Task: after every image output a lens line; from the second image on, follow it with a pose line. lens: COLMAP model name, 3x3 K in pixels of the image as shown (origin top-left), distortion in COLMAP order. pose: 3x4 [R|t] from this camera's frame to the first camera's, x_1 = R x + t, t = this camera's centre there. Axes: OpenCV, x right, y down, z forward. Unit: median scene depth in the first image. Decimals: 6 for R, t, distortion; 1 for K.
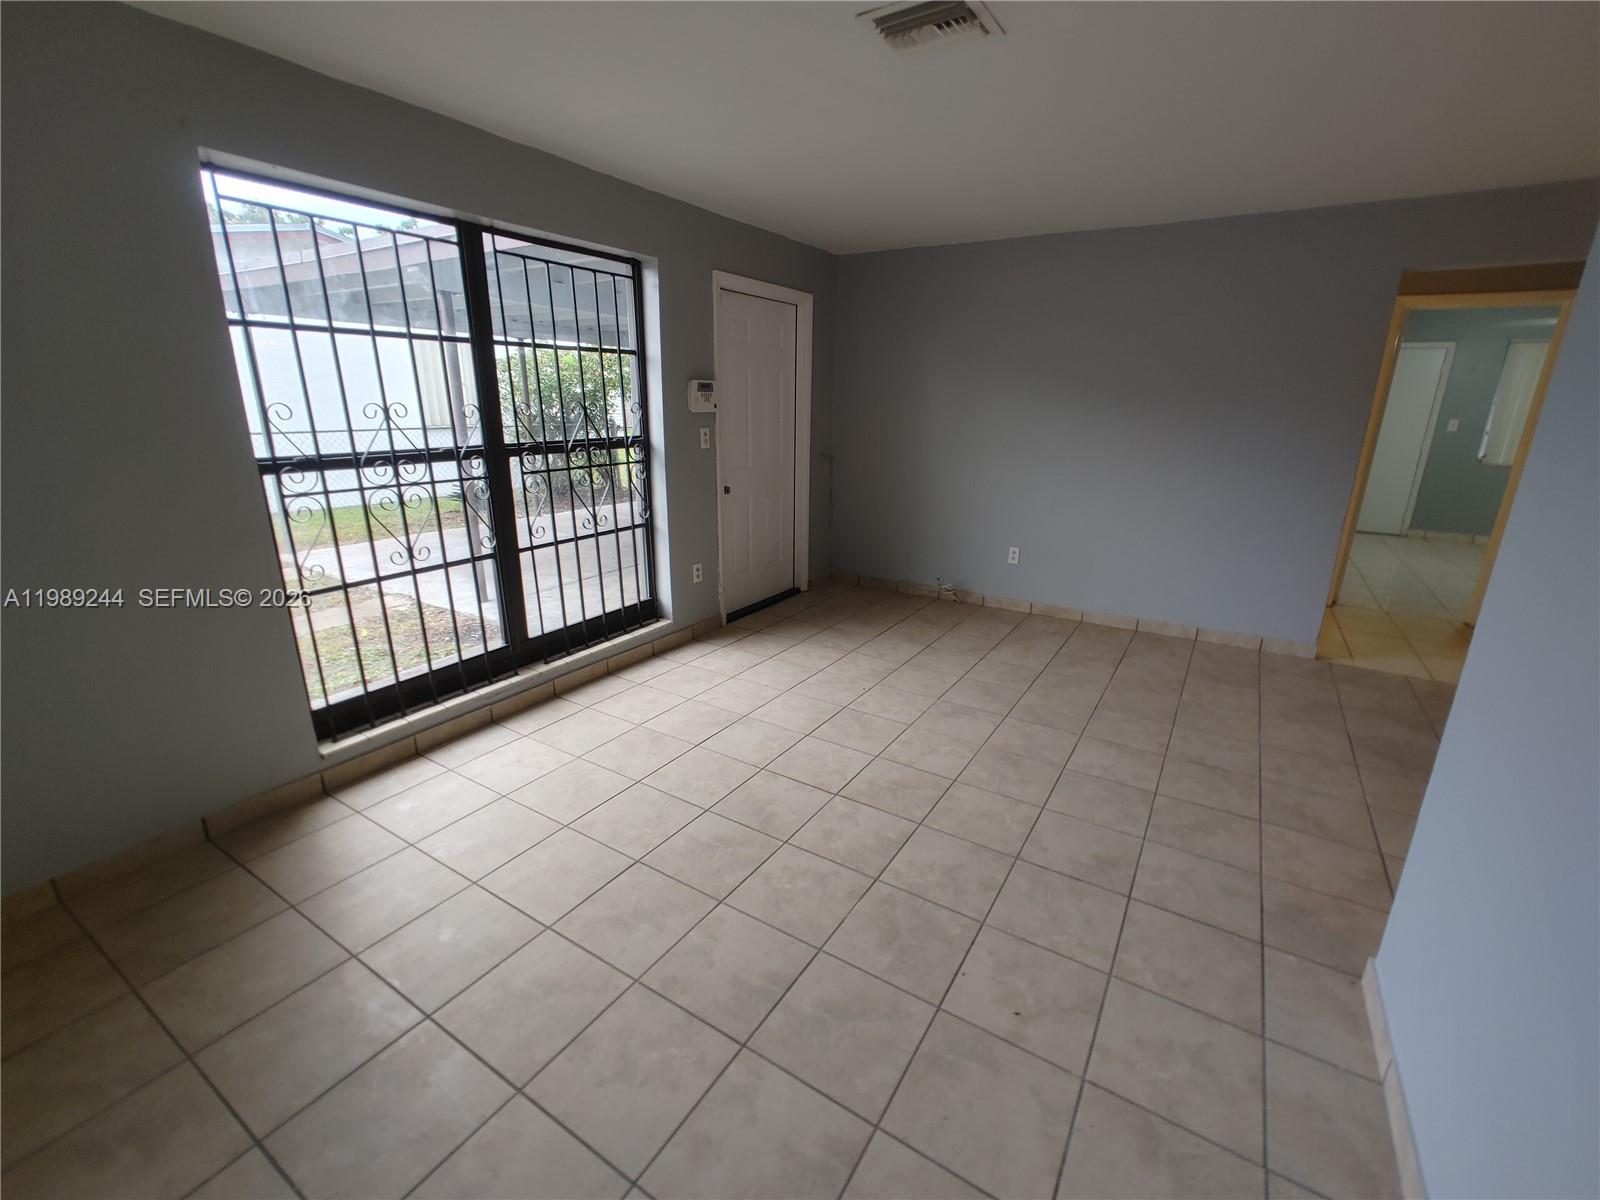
lens RADIAL K [[687.1, 0, 816.1], [0, 687.1, 600.6], [0, 0, 1]] dist [-0.000277, 0.000259]
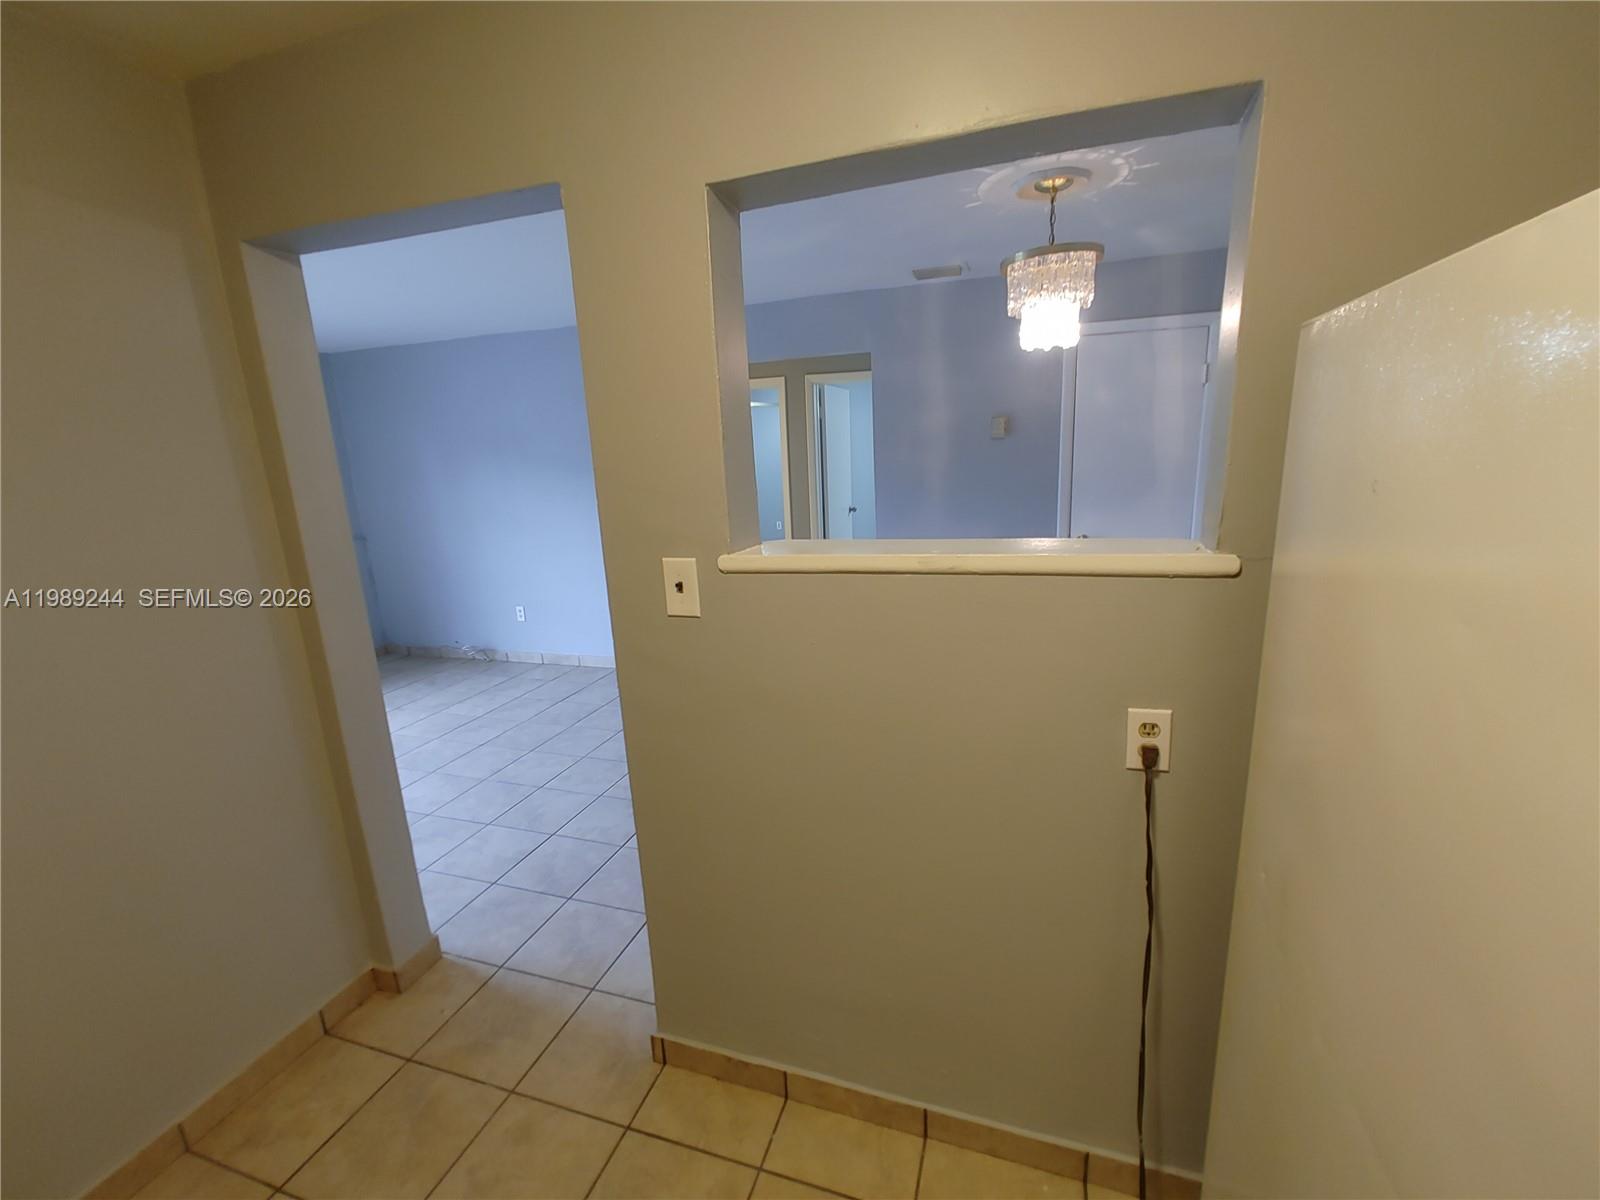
lens RADIAL K [[683.5, 0, 806.1], [0, 683.5, 595.6], [0, 0, 1]] dist [0.002022, 0.001228]
pose [[0.972077, -0.106267, 0.209222, 0.775505], [0.122237, 0.990376, -0.064905, 0.051943], [-0.200311, 0.088667, 0.975712, -0.266603]]
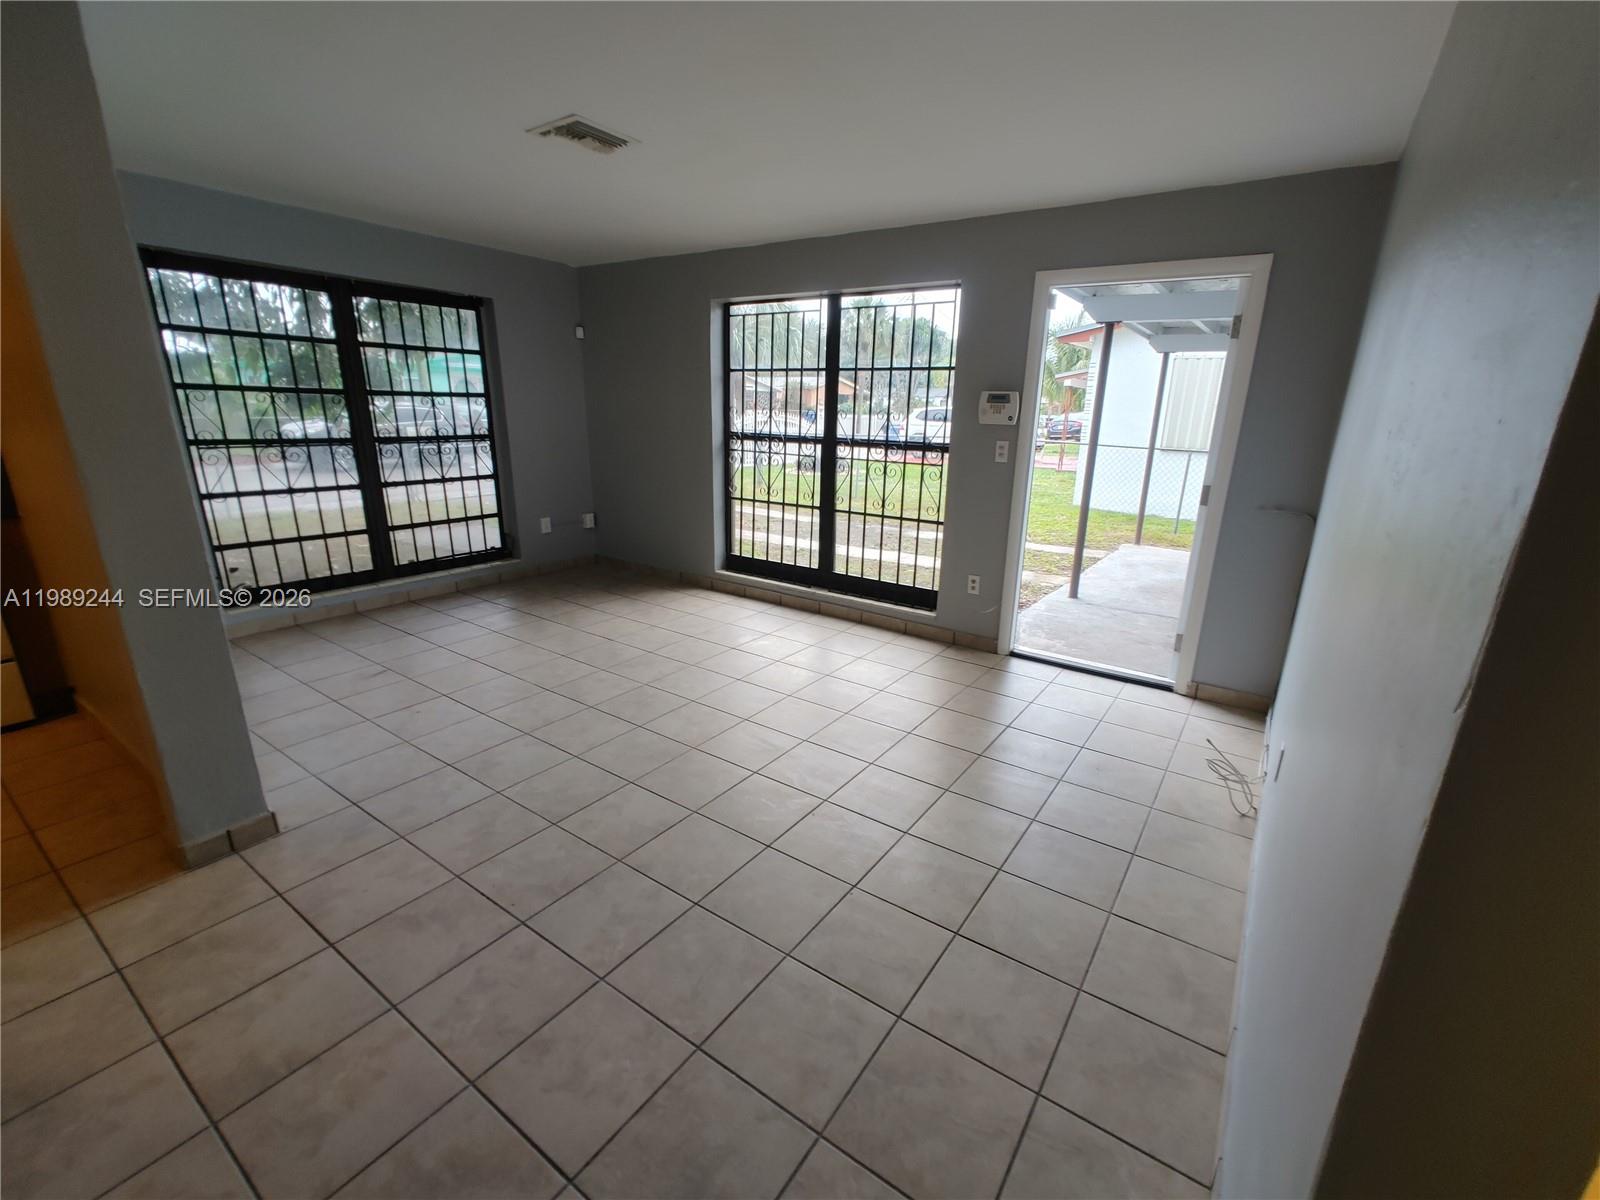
lens RADIAL K [[684.5, 0, 824.8], [0, 684.5, 605.2], [0, 0, 1]] dist [0.002496, 0.000454]
pose [[-0.041761, 0.268511, -0.962371, 1.072486], [-0.309357, 0.912402, 0.267993, -0.284644], [0.950029, 0.308908, 0.044963, 1.017320]]
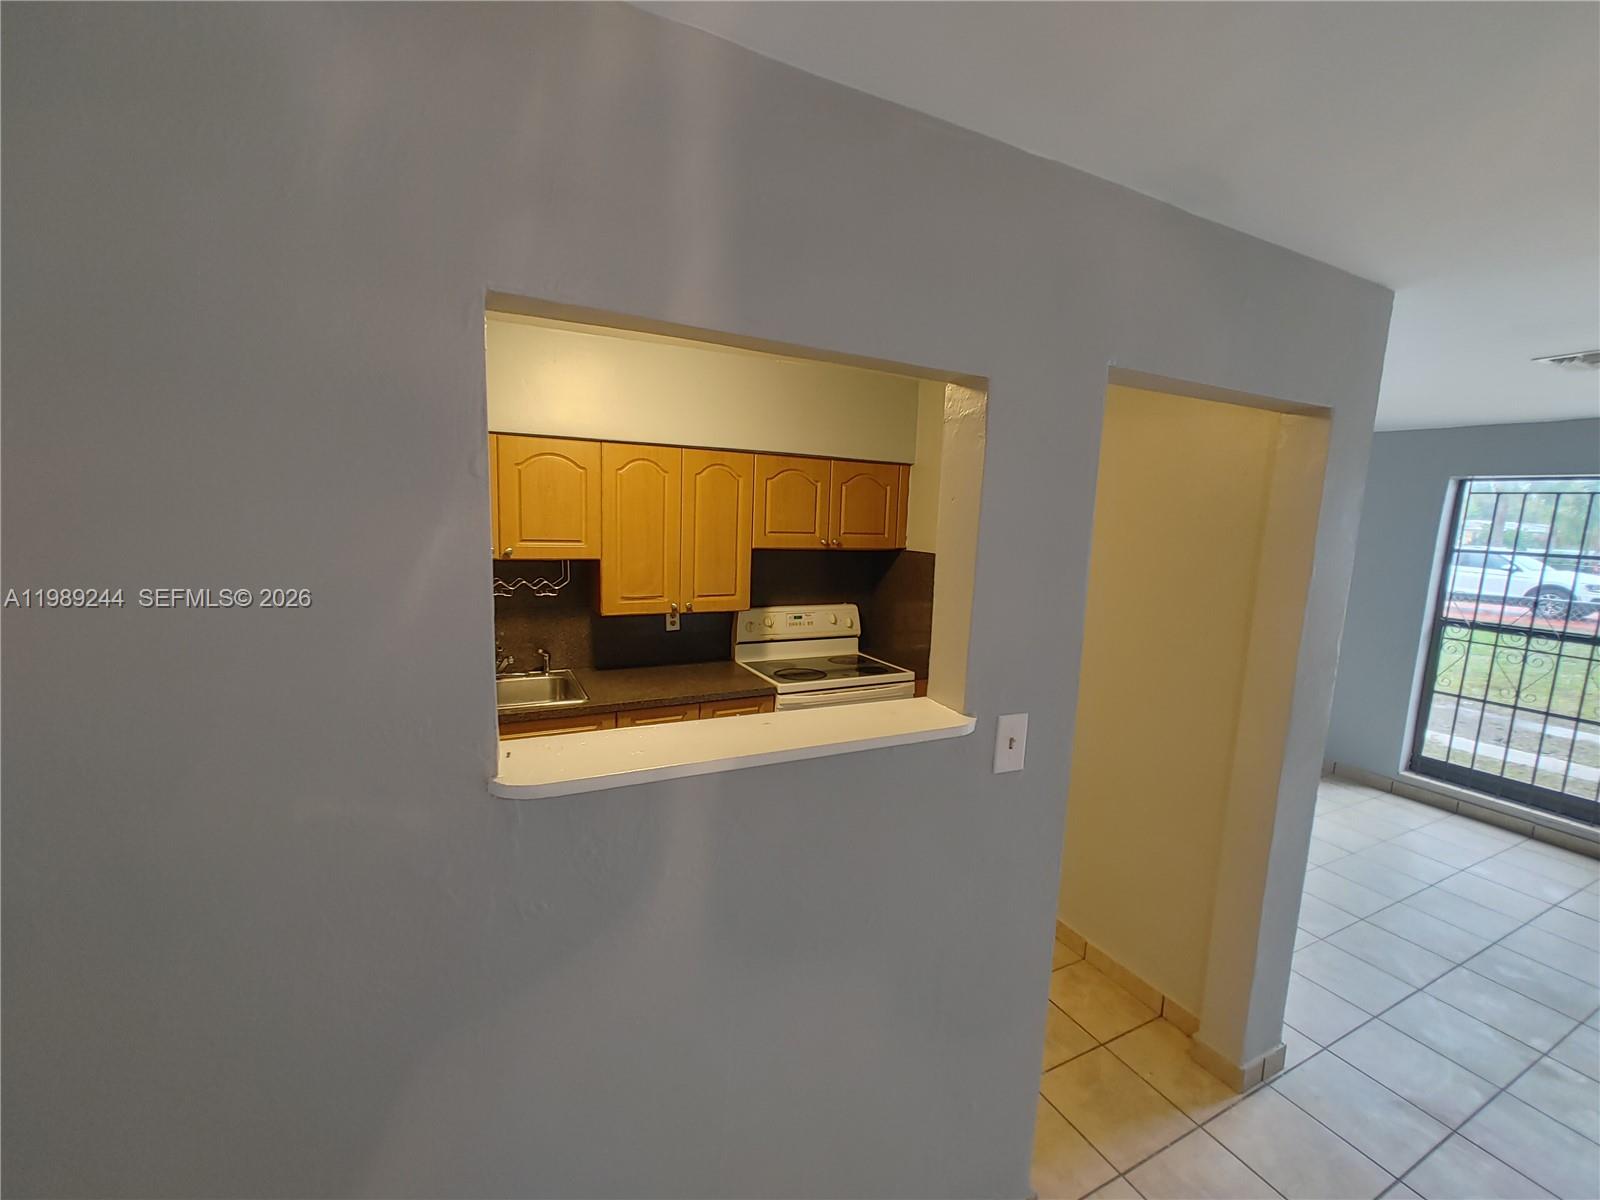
lens RADIAL K [[677.2, 0, 814.6], [0, 677.2, 599.7], [0, 0, 1]] dist [0.000345, 0.000667]
pose [[-0.510772, 0.082750, -0.855724, 1.269974], [-0.289592, 0.920627, 0.261880, -0.177812], [0.809474, 0.381572, -0.446268, 0.301531]]
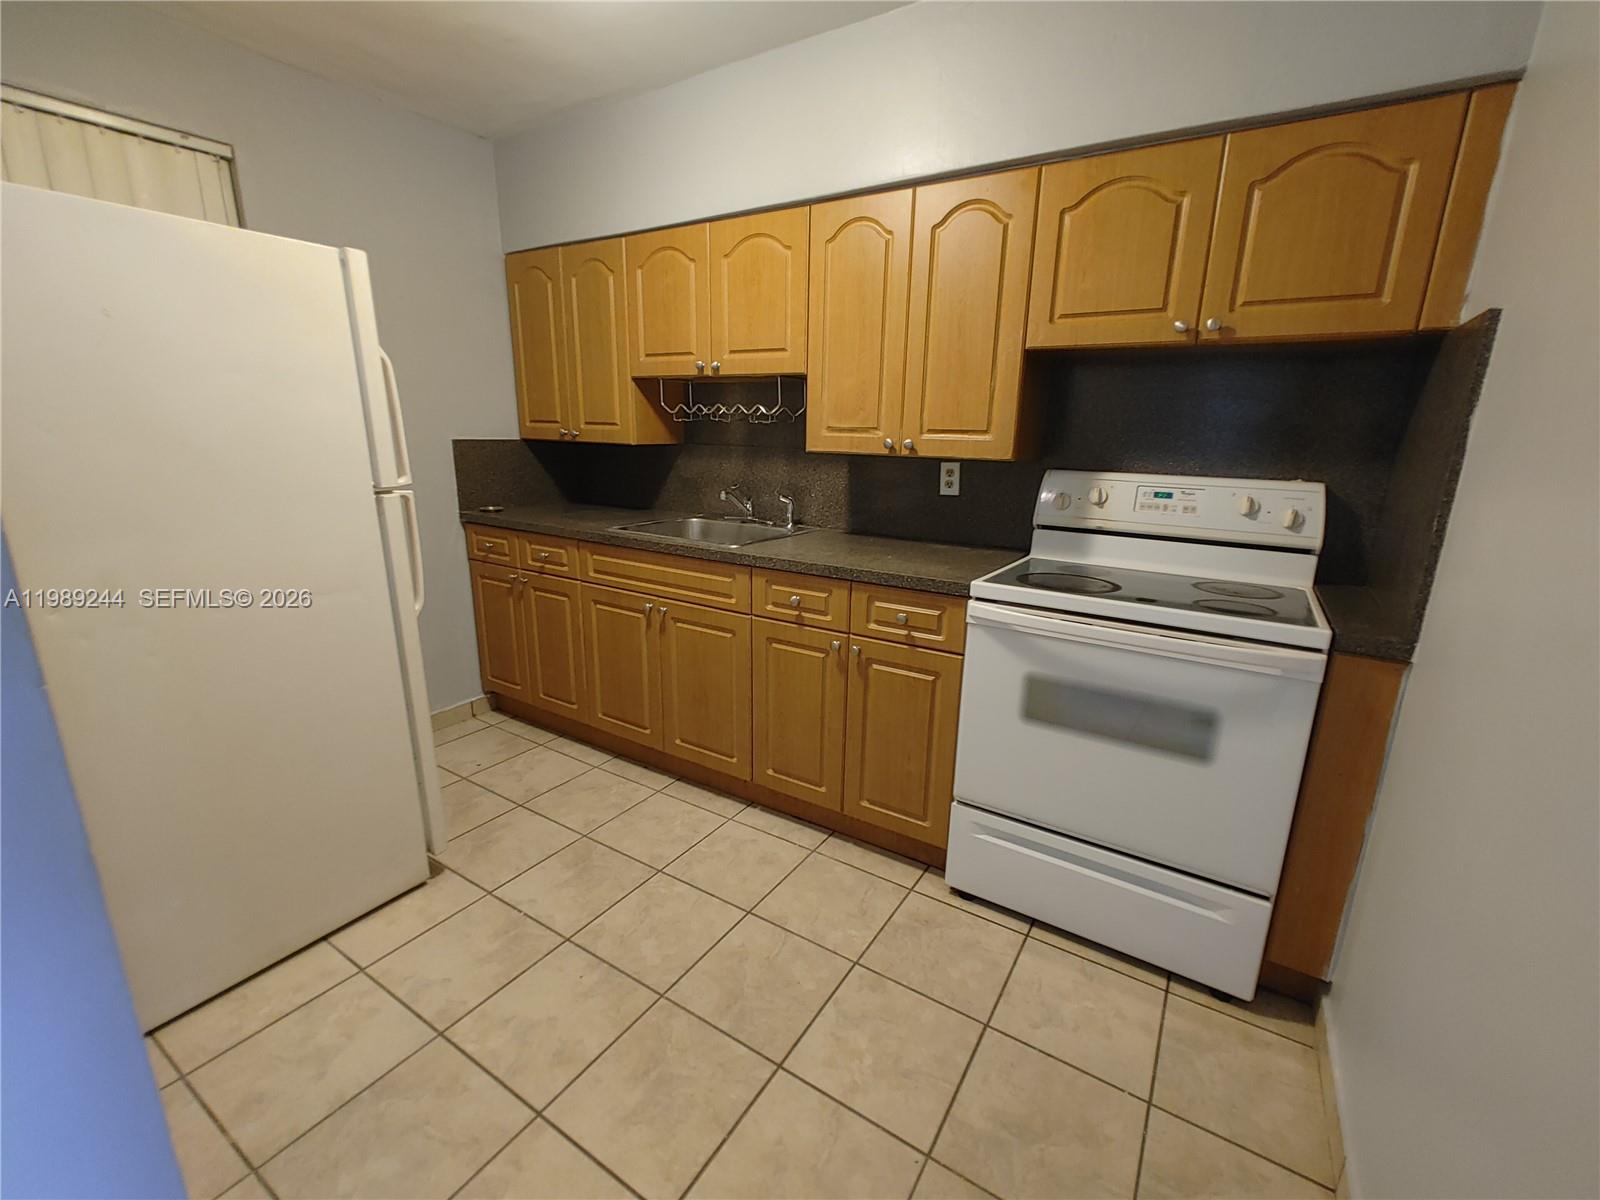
lens RADIAL K [[680.4, 0, 820.0], [0, 680.4, 601.5], [0, 0, 1]] dist [0.000411, 0.000693]
pose [[-0.999363, -0.034174, -0.010260, 0.583066], [-0.034577, 0.856581, 0.514853, -0.058424], [-0.008806, 0.514880, -0.857217, 0.357303]]
